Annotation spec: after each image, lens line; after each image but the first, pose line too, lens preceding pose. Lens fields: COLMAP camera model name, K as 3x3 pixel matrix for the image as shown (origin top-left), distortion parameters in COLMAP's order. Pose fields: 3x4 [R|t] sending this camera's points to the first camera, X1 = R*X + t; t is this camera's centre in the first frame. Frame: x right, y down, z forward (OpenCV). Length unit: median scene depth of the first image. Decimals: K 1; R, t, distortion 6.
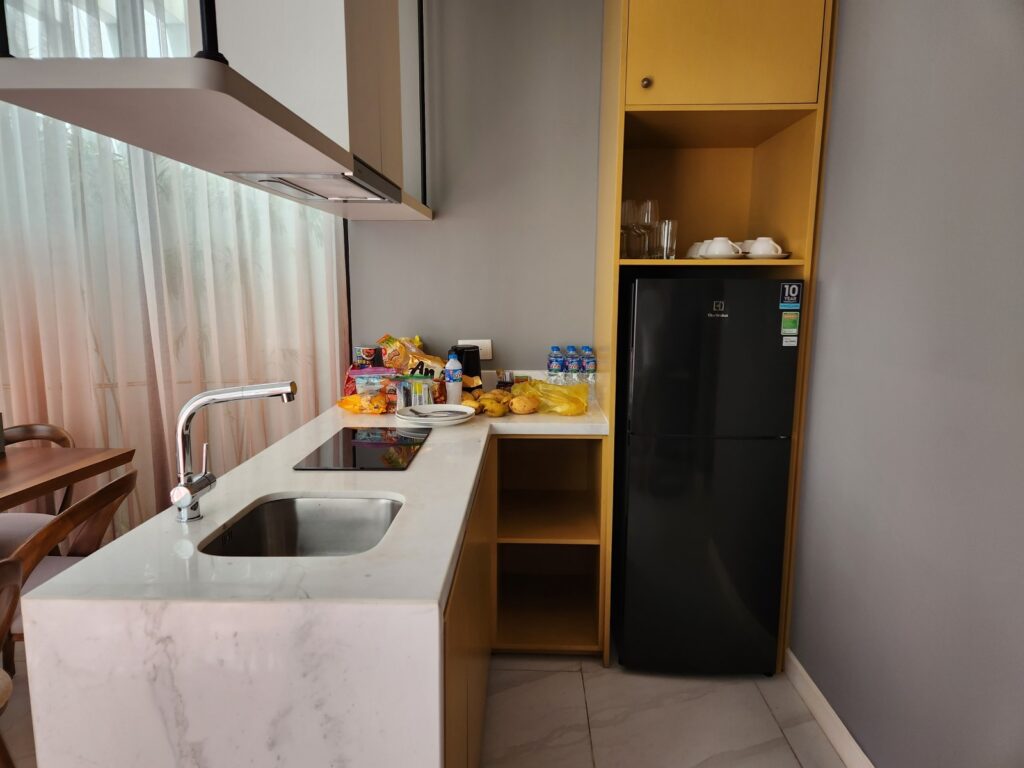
lens RADIAL K [[687.5, 0, 497.4], [0, 687.5, 390.4], [0, 0, 1]] dist [0.075679, -0.062334]
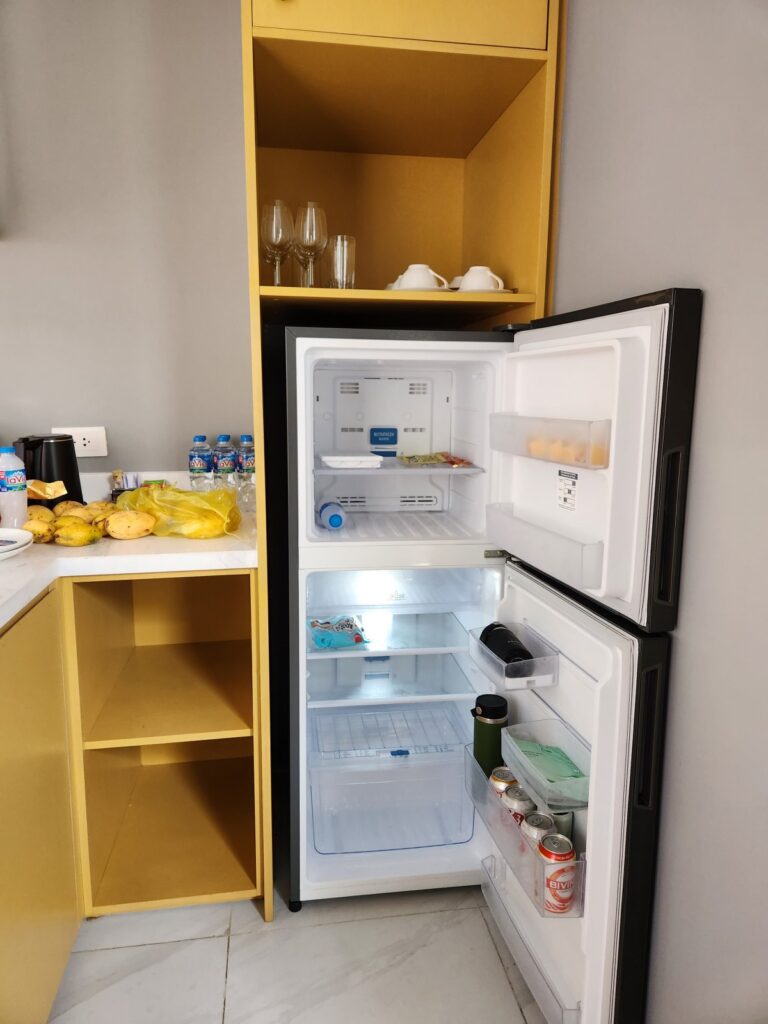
lens RADIAL K [[687.5, 0, 372.1], [0, 687.5, 509.5], [0, 0, 1]] dist [0.075679, -0.062334]
pose [[0.983615, -0.034275, 0.176994, 0.145056], [0.031060, 0.999299, 0.020901, 0.000608], [-0.177587, -0.015061, 0.983990, 0.330979]]
